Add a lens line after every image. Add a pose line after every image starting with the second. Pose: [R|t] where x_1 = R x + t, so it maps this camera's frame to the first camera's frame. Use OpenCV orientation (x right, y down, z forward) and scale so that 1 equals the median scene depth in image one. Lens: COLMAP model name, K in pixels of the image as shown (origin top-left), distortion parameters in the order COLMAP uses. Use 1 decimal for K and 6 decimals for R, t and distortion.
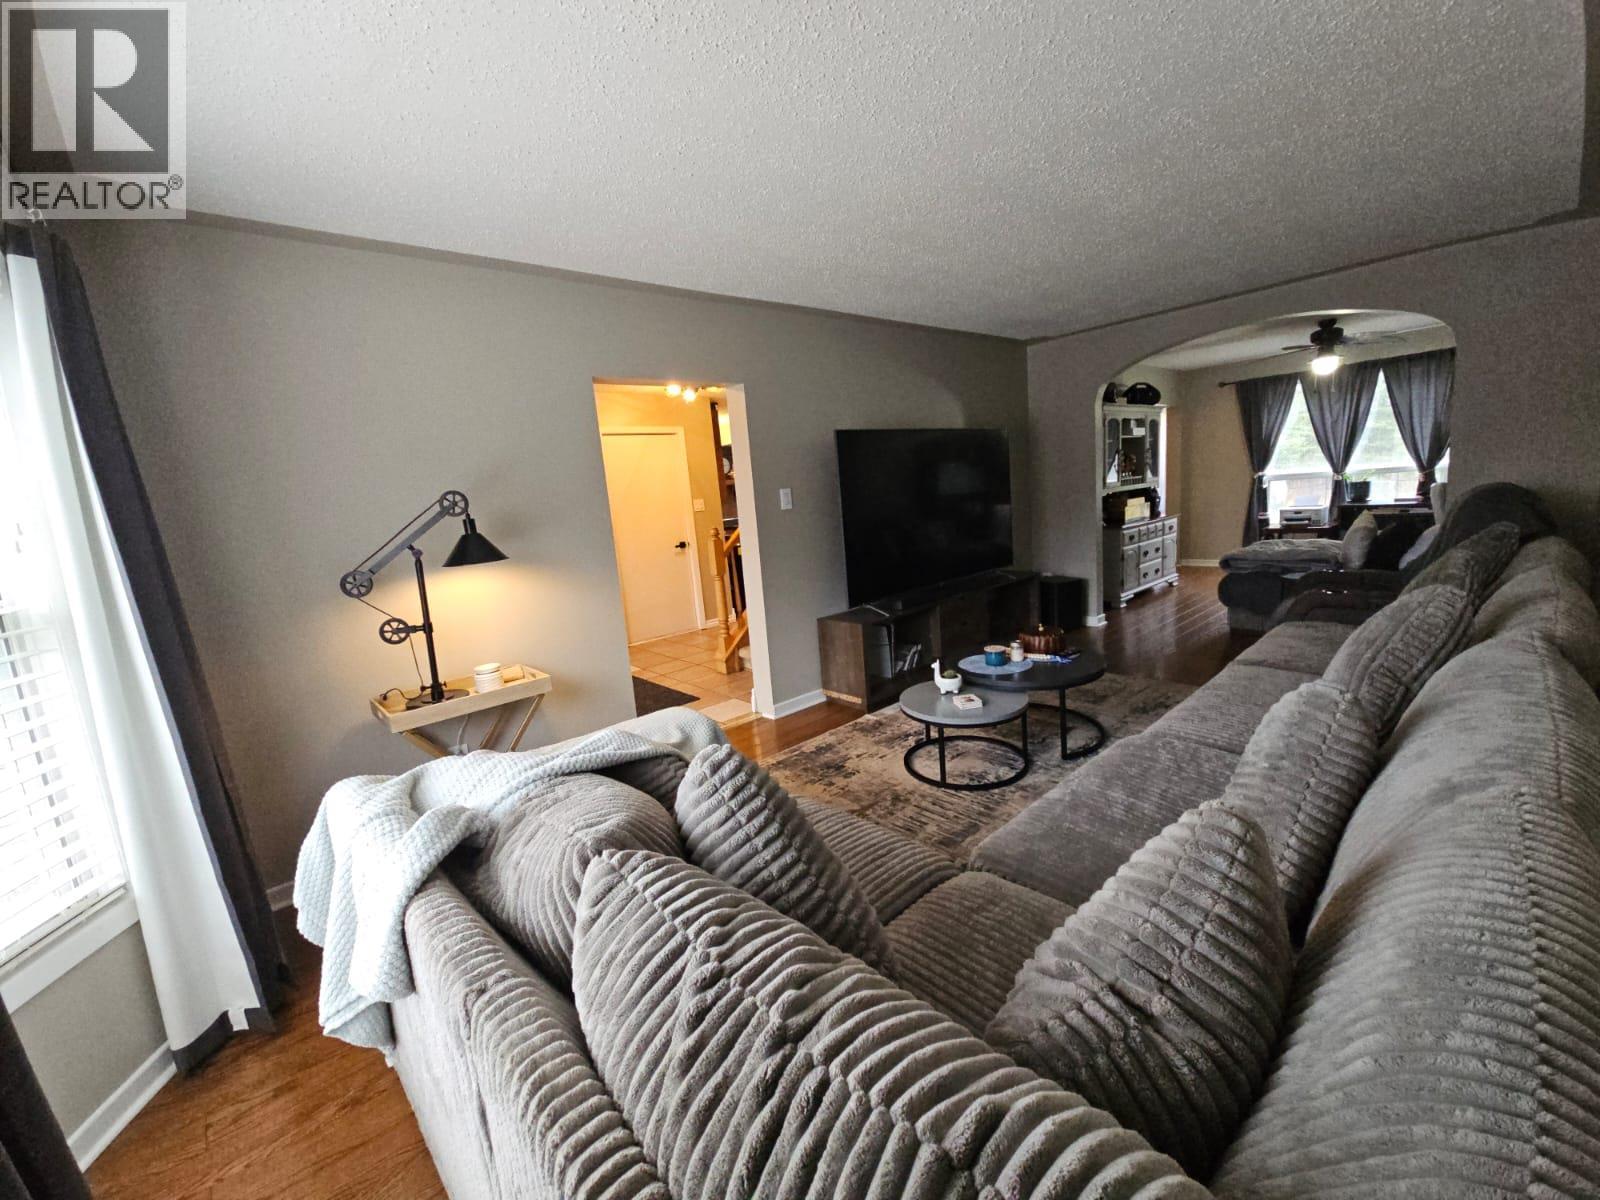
lens RADIAL K [[651.8, 0, 800.0], [0, 651.8, 600.0], [0, 0, 1]] dist [0.002602, -0.000490]
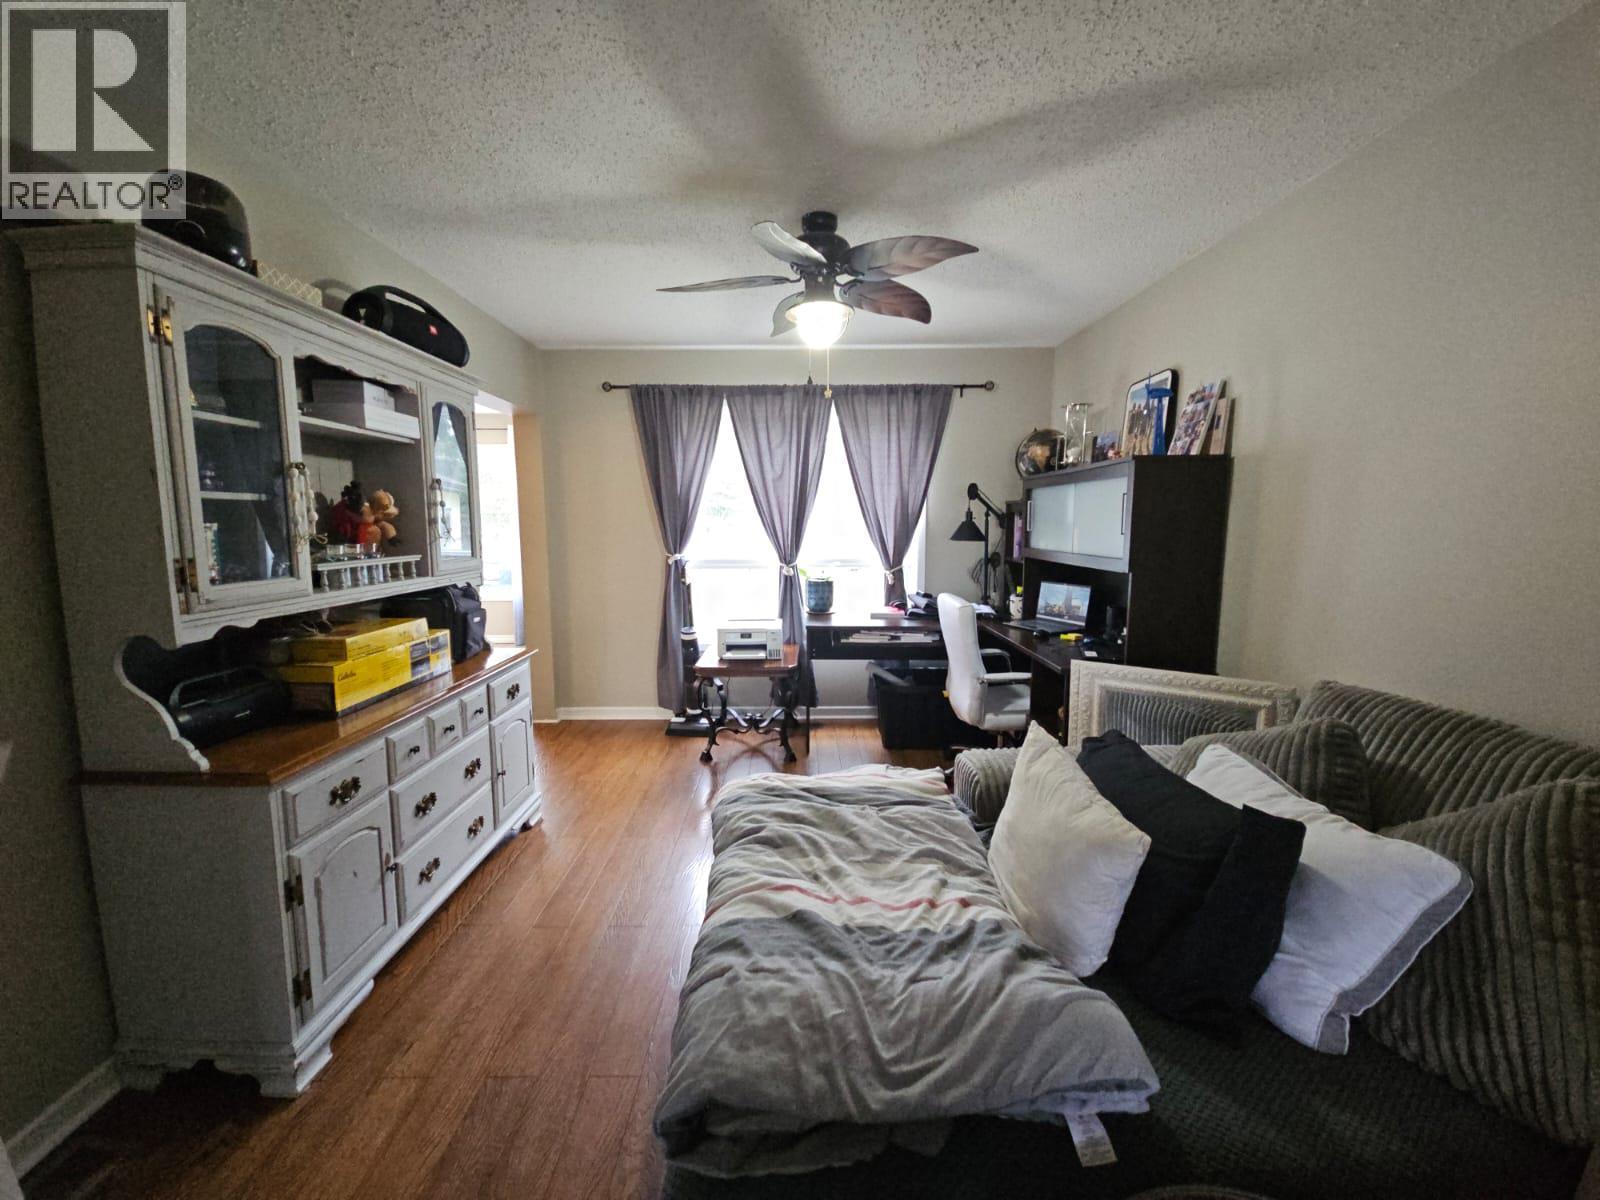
lens RADIAL K [[651.8, 0, 800.0], [0, 651.8, 600.0], [0, 0, 1]] dist [0.002602, -0.000490]
pose [[0.659416, -0.008868, 0.751726, 0.396488], [0.072524, 0.996017, -0.051868, -0.133658], [-0.748271, 0.088721, 0.657433, 0.623165]]
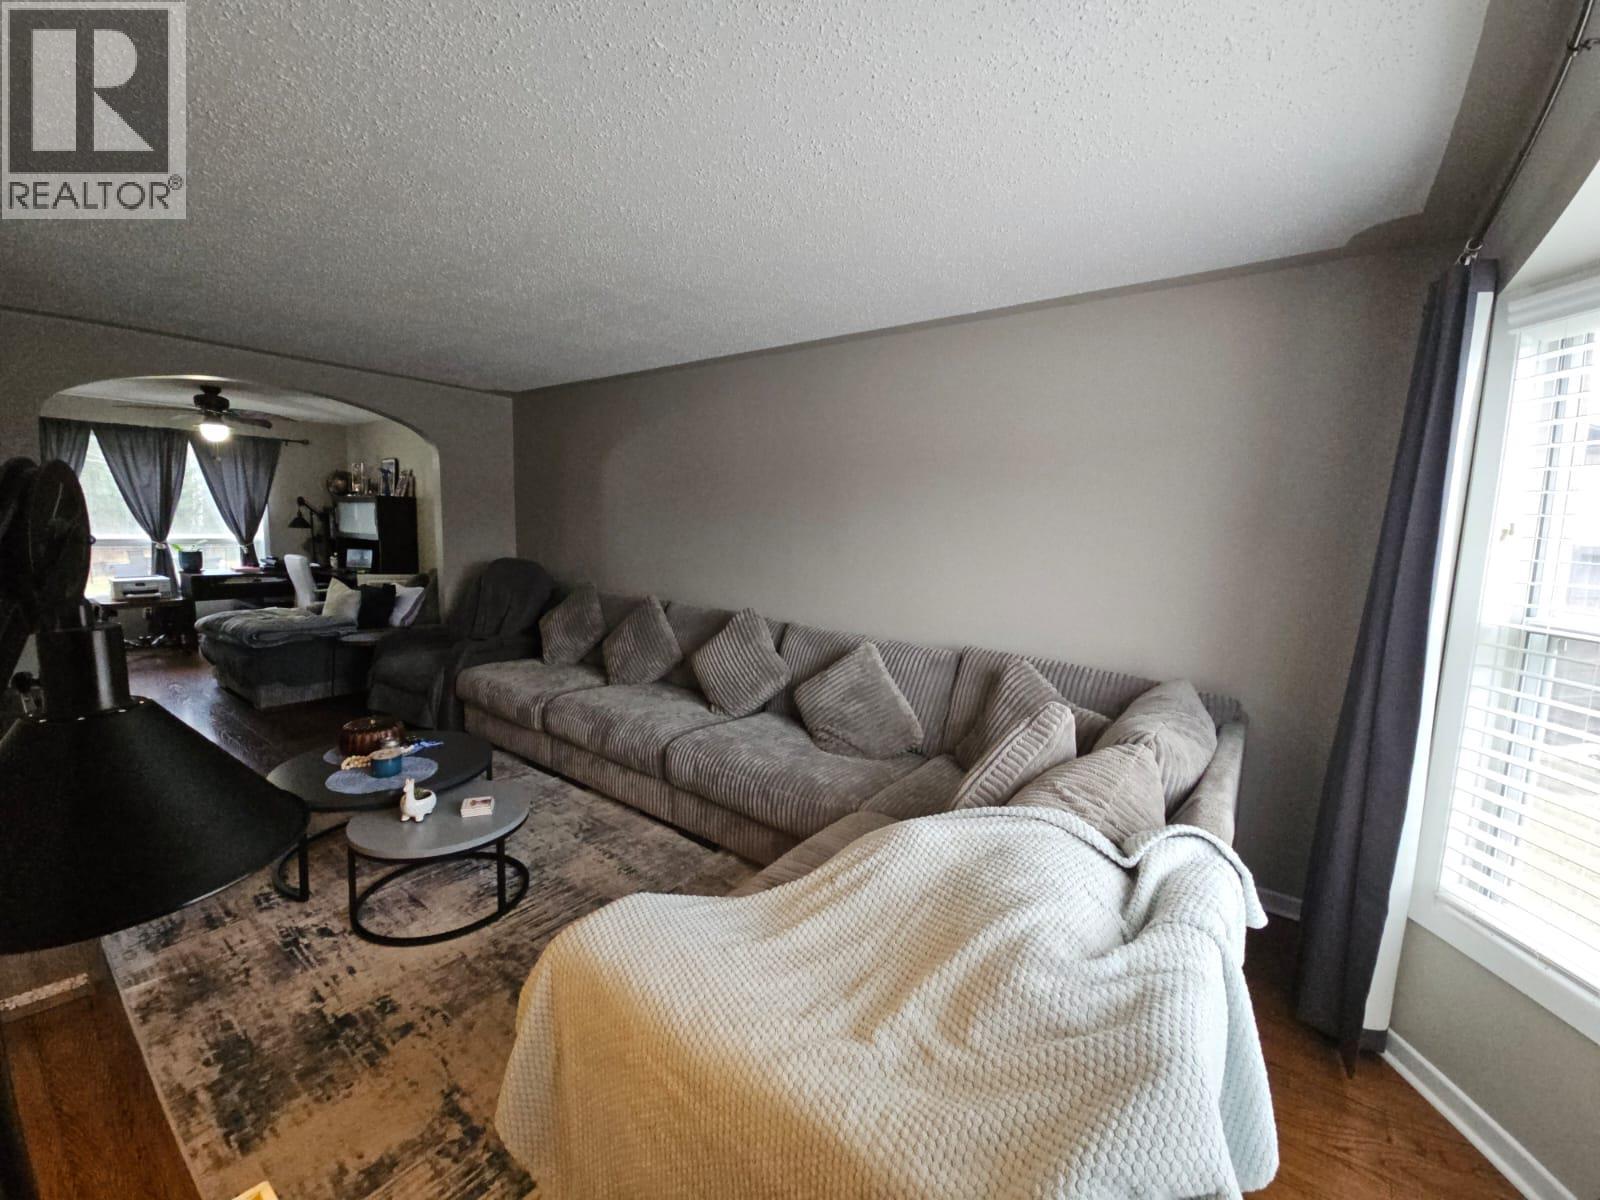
lens RADIAL K [[651.8, 0, 800.0], [0, 651.8, 600.0], [0, 0, 1]] dist [0.002602, -0.000490]
pose [[-0.193974, -0.041095, 0.980145, -0.270796], [0.150545, 0.986041, 0.071136, -0.042858], [-0.969387, 0.161354, -0.185080, 0.315354]]
